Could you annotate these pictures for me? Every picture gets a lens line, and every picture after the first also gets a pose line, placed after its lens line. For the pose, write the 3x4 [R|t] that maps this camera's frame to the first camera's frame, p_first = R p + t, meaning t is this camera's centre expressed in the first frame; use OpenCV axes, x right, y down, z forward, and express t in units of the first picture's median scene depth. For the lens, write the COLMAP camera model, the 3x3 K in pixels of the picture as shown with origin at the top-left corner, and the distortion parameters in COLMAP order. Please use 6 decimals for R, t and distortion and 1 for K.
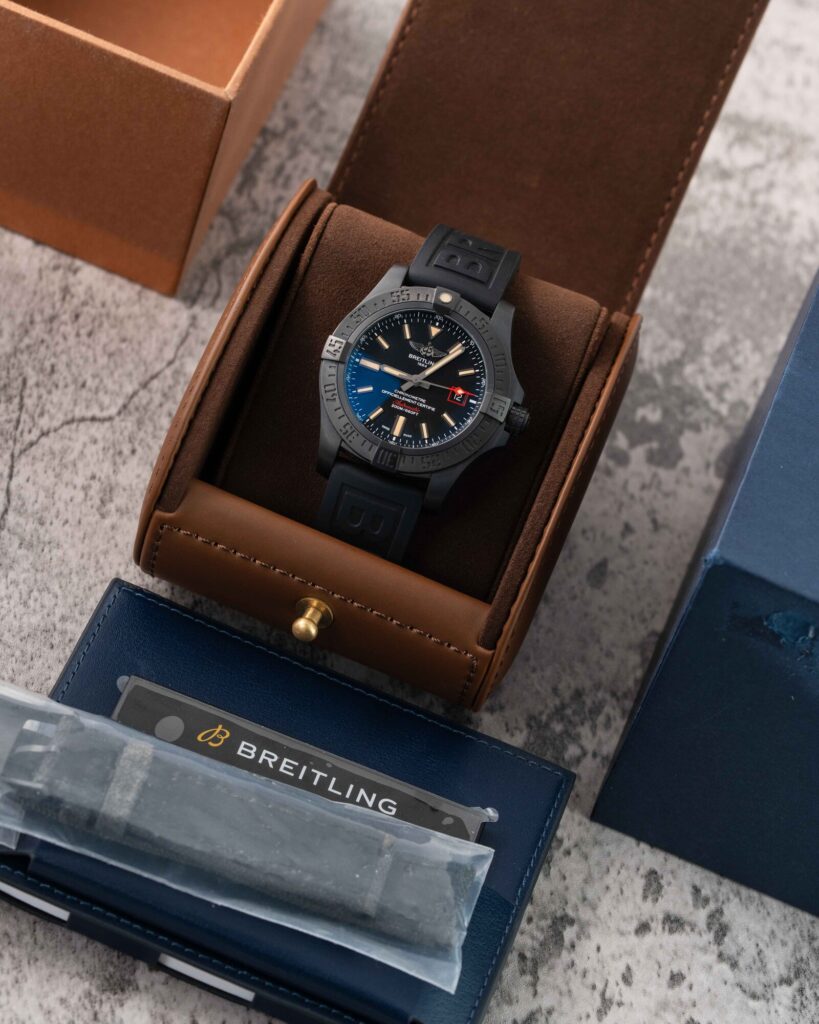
lens RADIAL K [[5115.0, 0, 409.5], [0, 5115.0, 512.0], [0, 0, 1]] dist [0.142205, -0.981744]
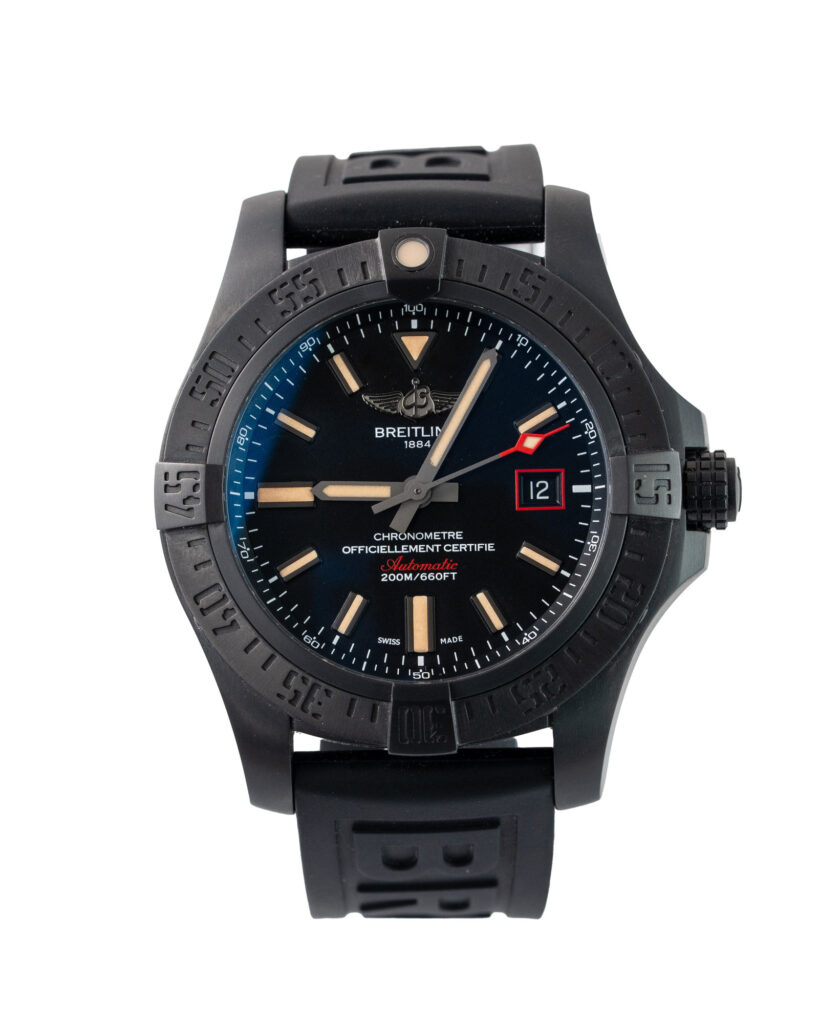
lens RADIAL K [[5115.0, 0, 409.5], [0, 5115.0, 512.0], [0, 0, 1]] dist [0.142205, -0.981744]
pose [[0.931377, -0.363575, 0.018686, -0.006756], [0.357511, 0.923118, 0.141560, -0.076843], [-0.068717, -0.125165, 0.989753, 0.633172]]
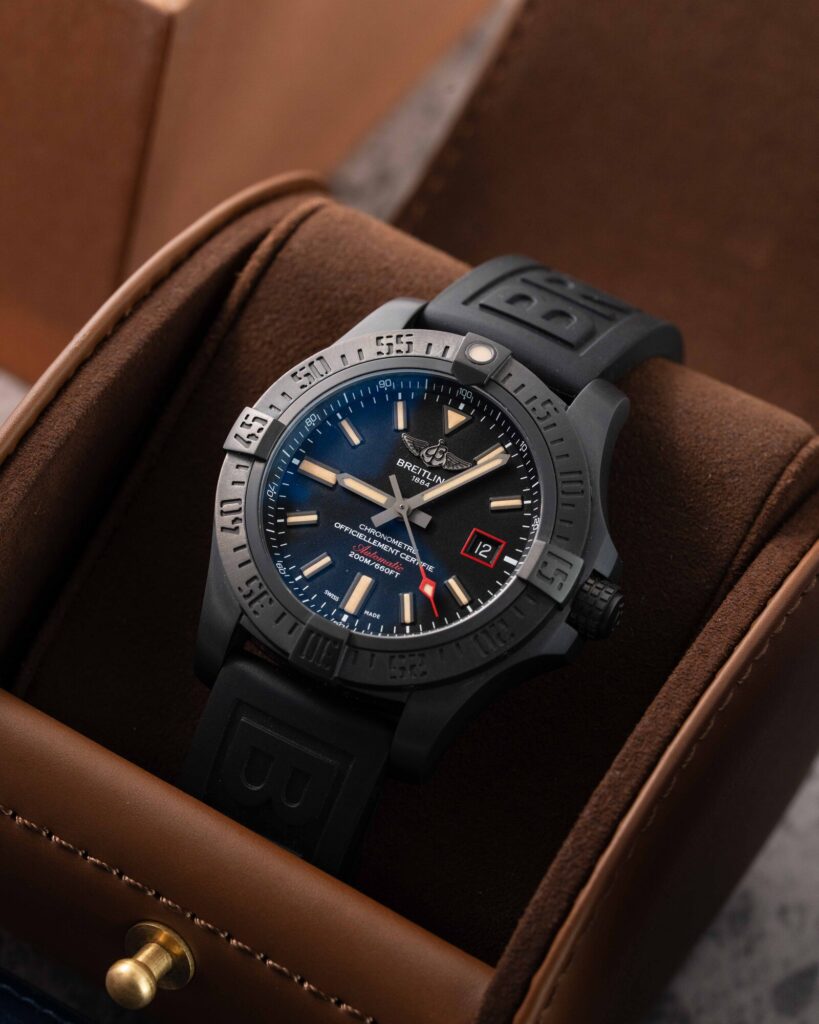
lens RADIAL K [[5115.0, 0, 409.5], [0, 5115.0, 512.0], [0, 0, 1]] dist [0.142205, -0.981744]
pose [[0.982894, 0.087617, -0.161996, 0.082910], [-0.112127, 0.982468, -0.148940, 0.049004], [0.146106, 0.164557, 0.975487, 0.511211]]
